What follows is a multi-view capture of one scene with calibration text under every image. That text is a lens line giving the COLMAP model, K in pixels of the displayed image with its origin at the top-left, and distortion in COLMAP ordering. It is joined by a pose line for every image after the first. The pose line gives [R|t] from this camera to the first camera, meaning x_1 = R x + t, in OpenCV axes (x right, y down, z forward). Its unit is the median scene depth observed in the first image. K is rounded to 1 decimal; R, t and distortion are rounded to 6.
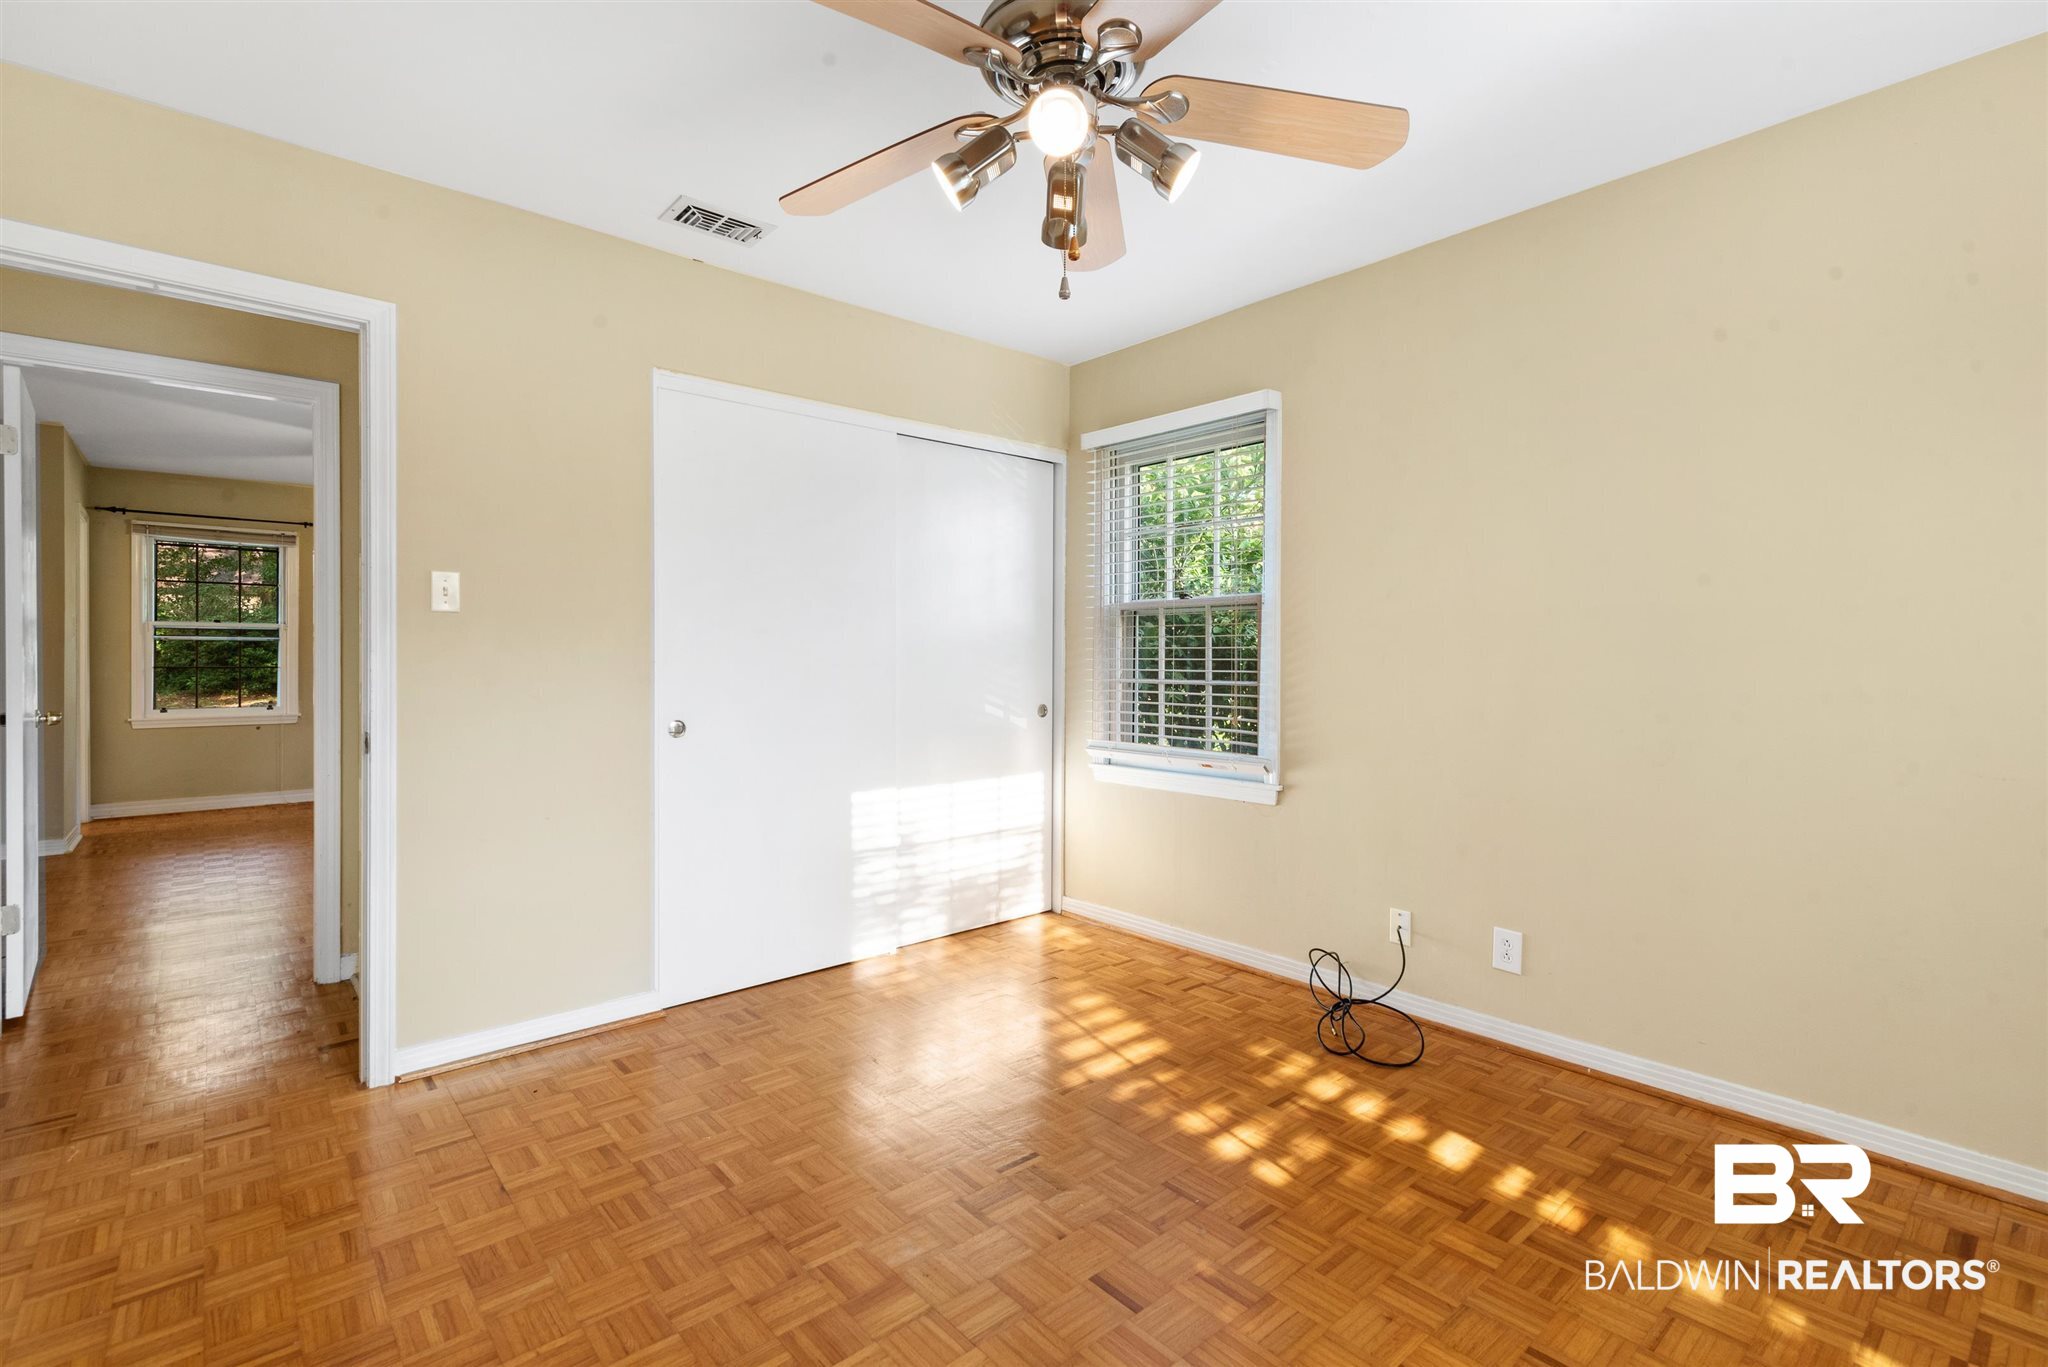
lens RADIAL K [[948.6, 0, 1044.9], [0, 948.6, 666.4], [0, 0, 1]] dist [0.013838, -0.001191]
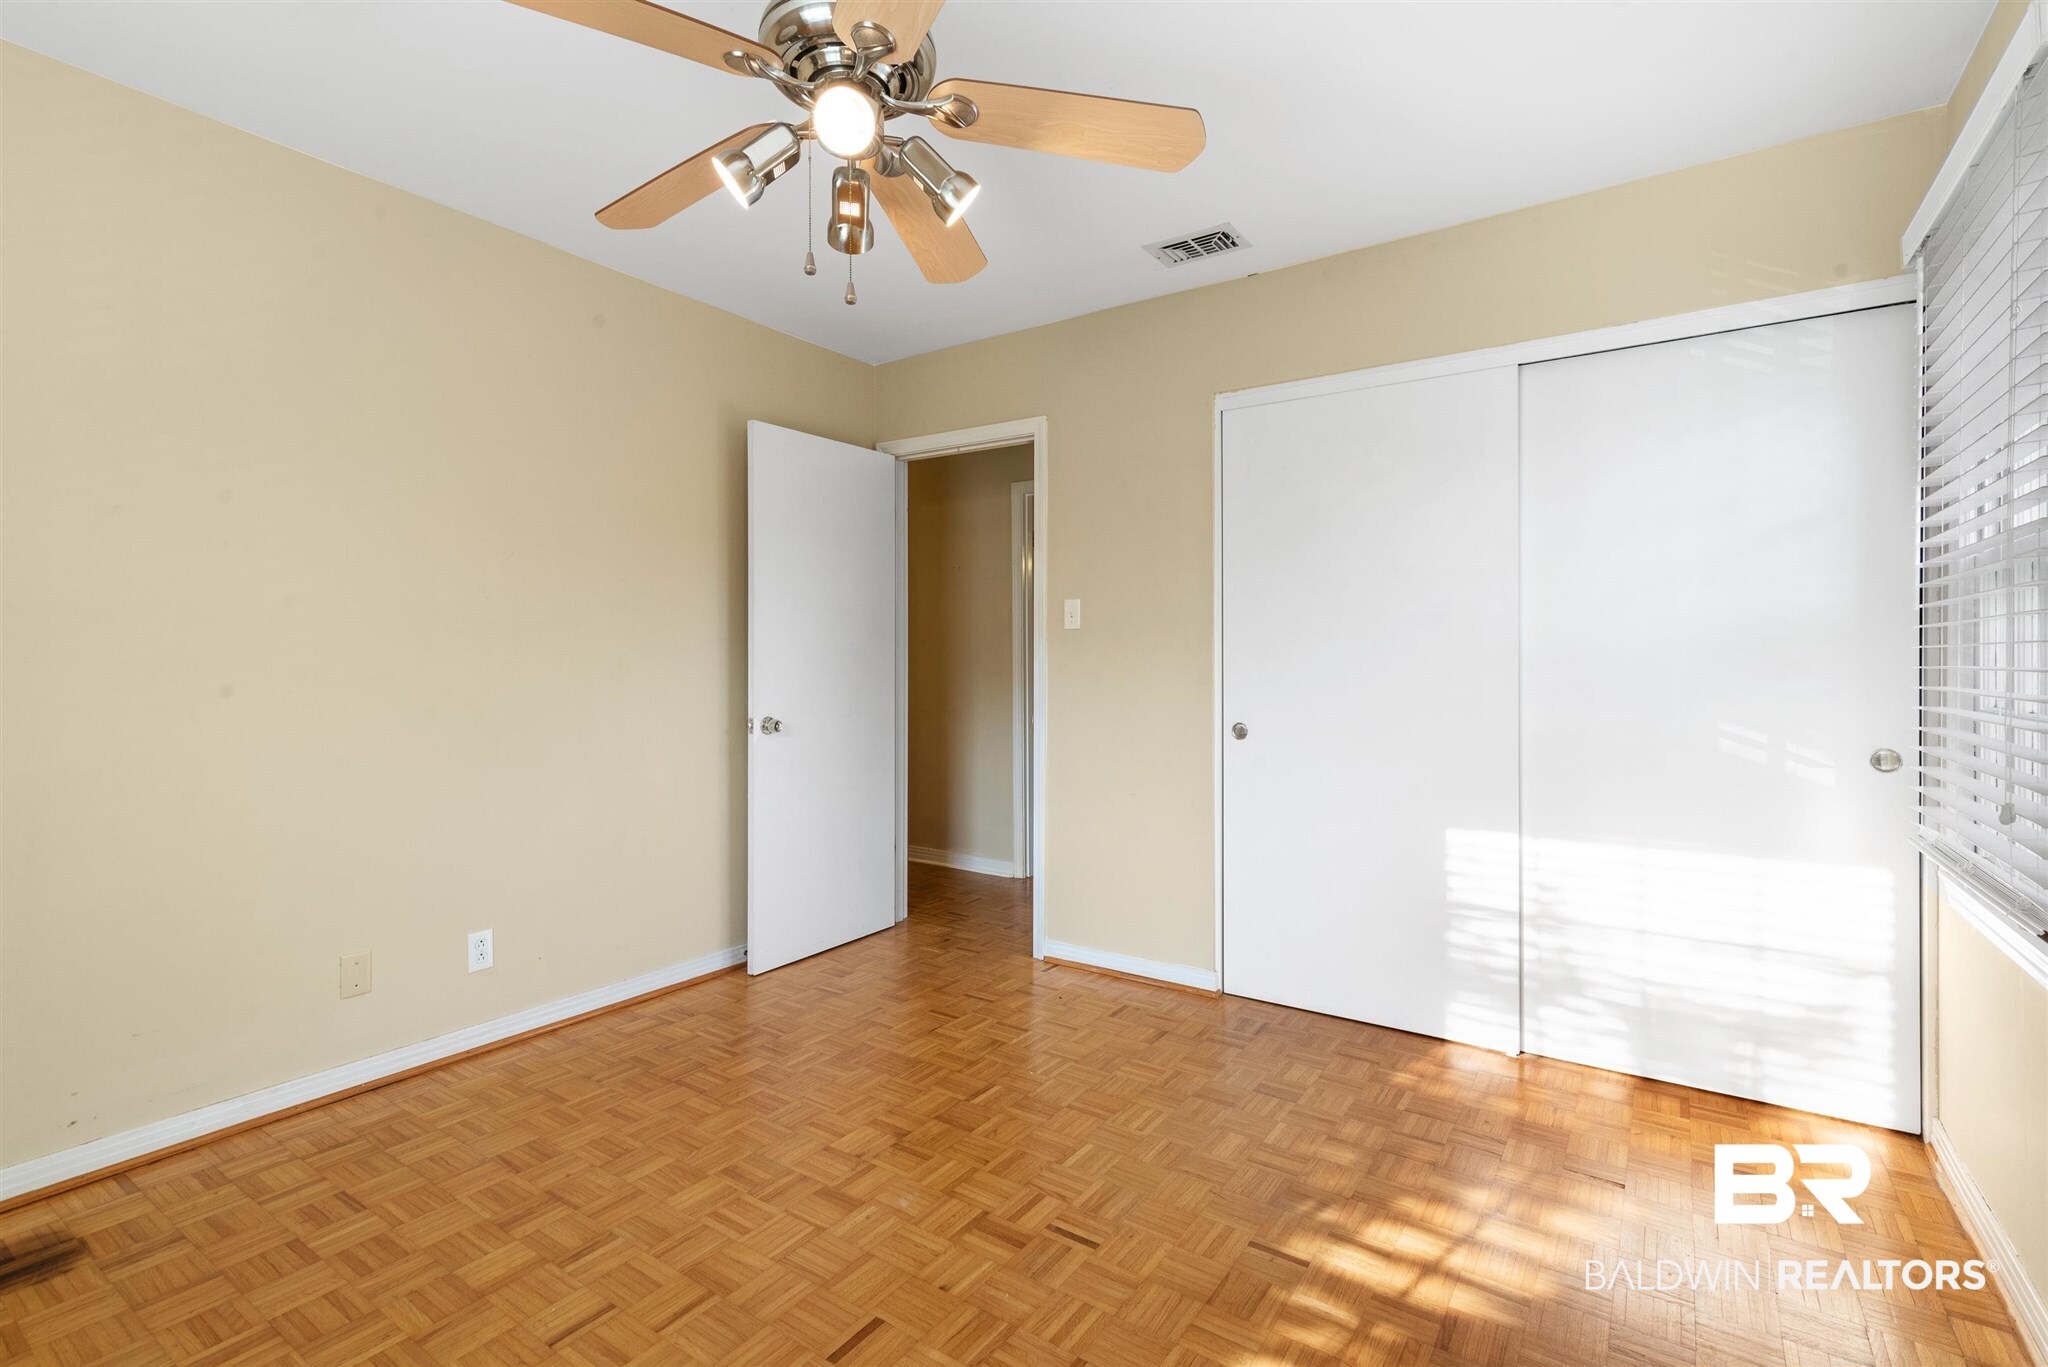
lens RADIAL K [[948.6, 0, 1024.9], [0, 948.6, 669.7], [0, 0, 1]] dist [0.013838, -0.001191]
pose [[0.239389, 0.004992, -0.970911, 0.650873], [-0.009747, 0.999949, 0.002738, -0.002729], [0.970875, 0.008808, 0.239425, 0.593760]]
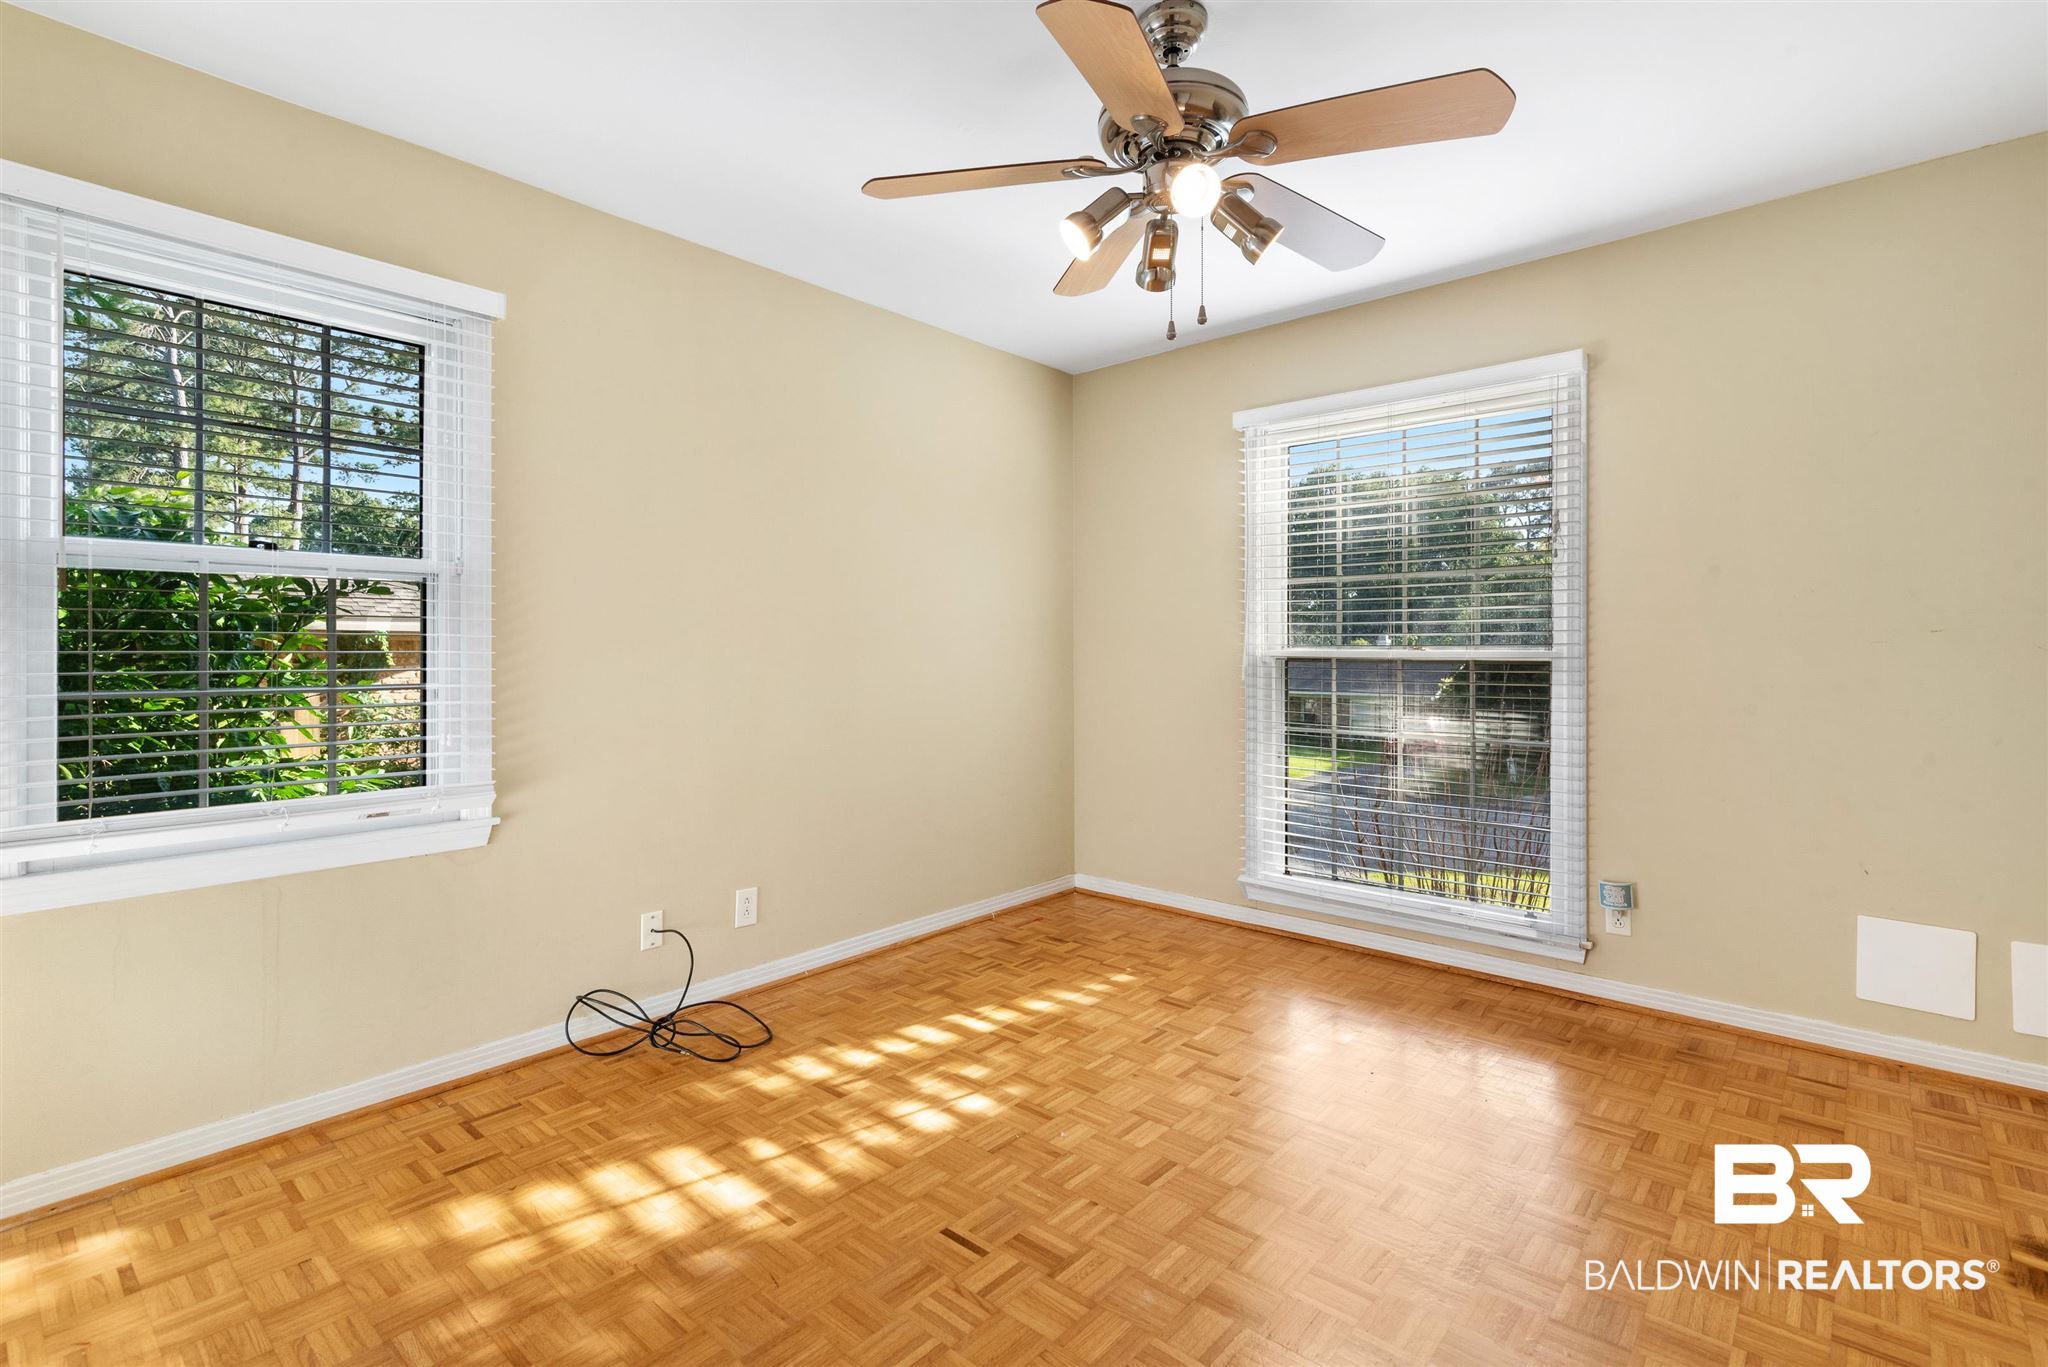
lens RADIAL K [[948.6, 0, 1030.4], [0, 948.6, 671.1], [0, 0, 1]] dist [0.013838, -0.001191]
pose [[-0.126257, -0.024600, 0.991693, -0.692922], [0.010930, 0.999597, 0.026188, -0.008047], [-0.991937, 0.014146, -0.125937, 0.833272]]
